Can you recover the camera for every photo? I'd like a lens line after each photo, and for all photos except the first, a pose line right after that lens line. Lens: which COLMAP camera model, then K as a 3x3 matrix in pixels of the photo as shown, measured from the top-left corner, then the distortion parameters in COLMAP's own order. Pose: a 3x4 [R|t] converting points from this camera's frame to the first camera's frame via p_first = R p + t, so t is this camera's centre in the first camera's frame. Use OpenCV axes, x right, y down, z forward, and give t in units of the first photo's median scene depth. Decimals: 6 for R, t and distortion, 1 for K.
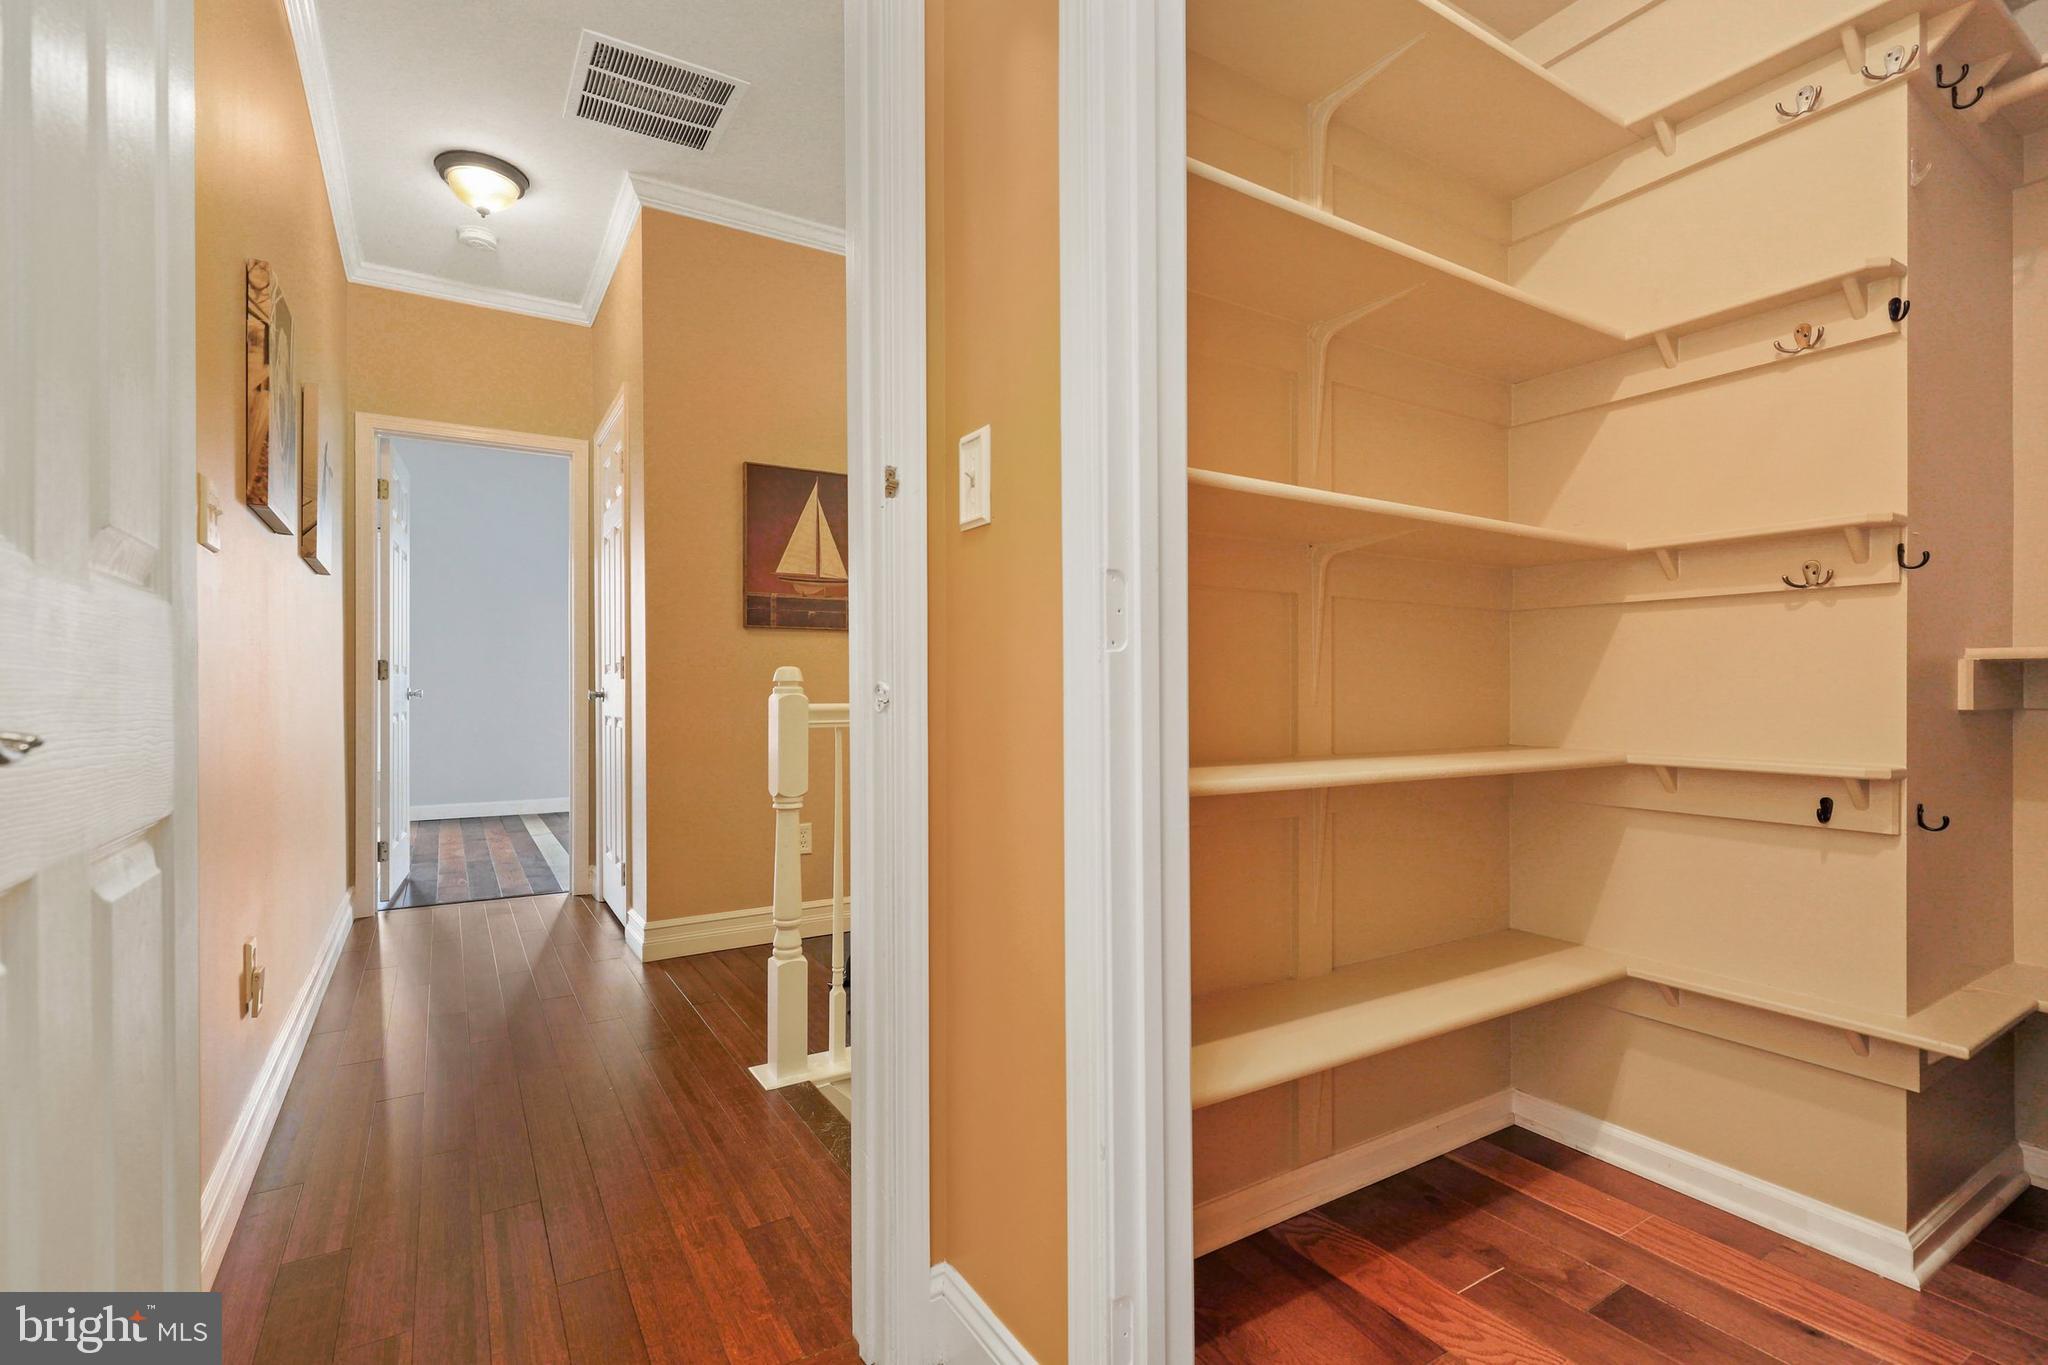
lens RADIAL K [[933.2, 0, 1019.6], [0, 933.2, 674.8], [0, 0, 1]] dist [0.000175, 0.000156]
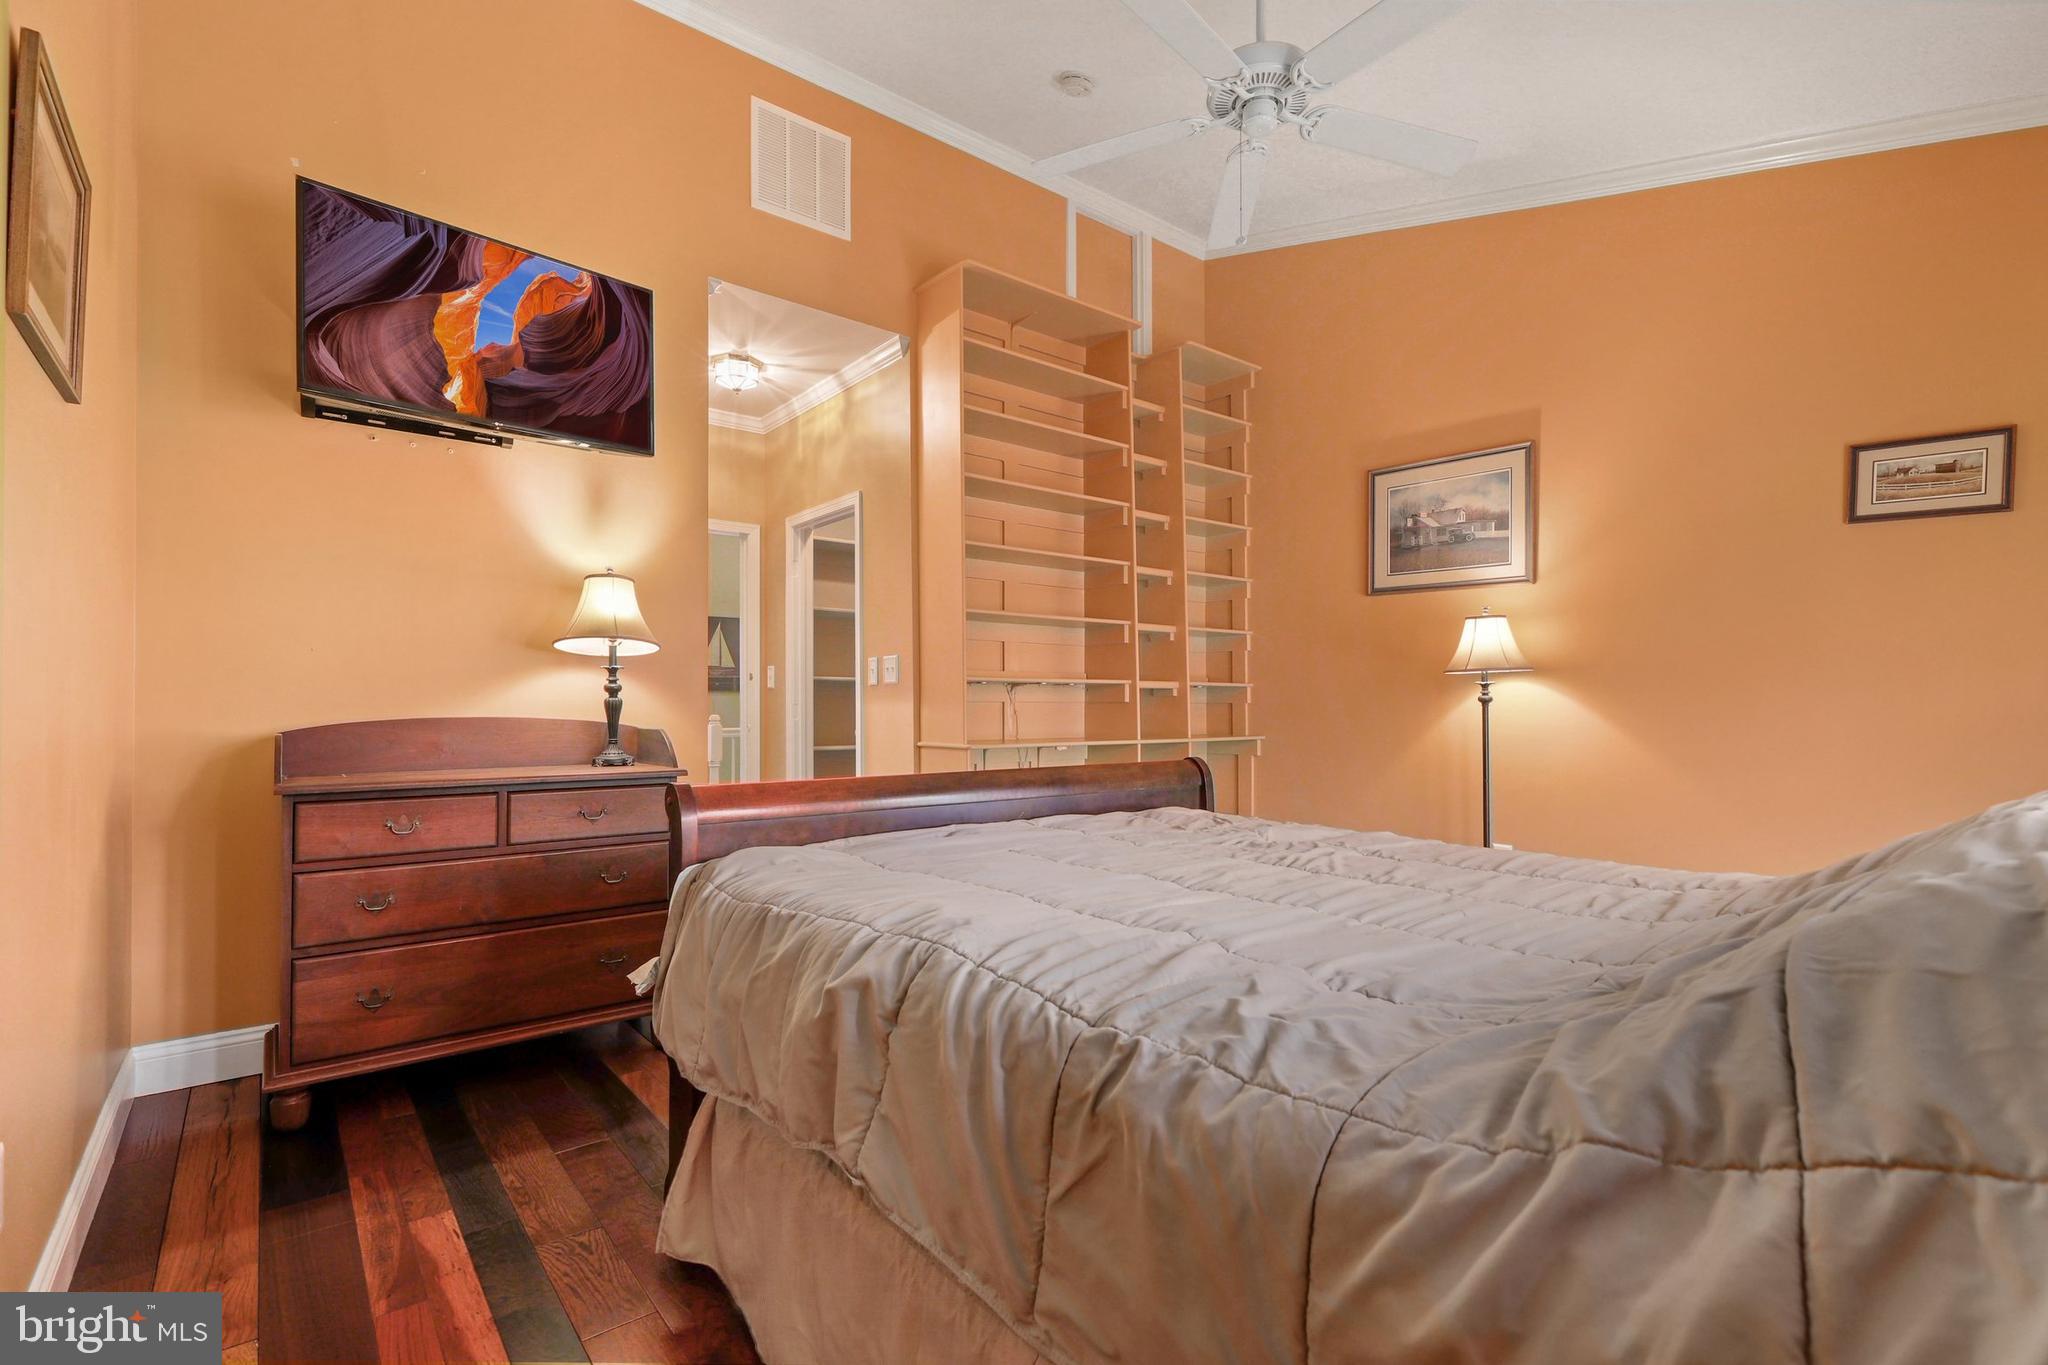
lens RADIAL K [[933.2, 0, 1019.6], [0, 933.2, 674.8], [0, 0, 1]] dist [0.000175, 0.000156]
pose [[0.993680, 0.008304, 0.111942, 0.581024], [-0.005628, 0.999691, -0.024199, -0.121337], [-0.112109, 0.023416, 0.993420, -3.232272]]
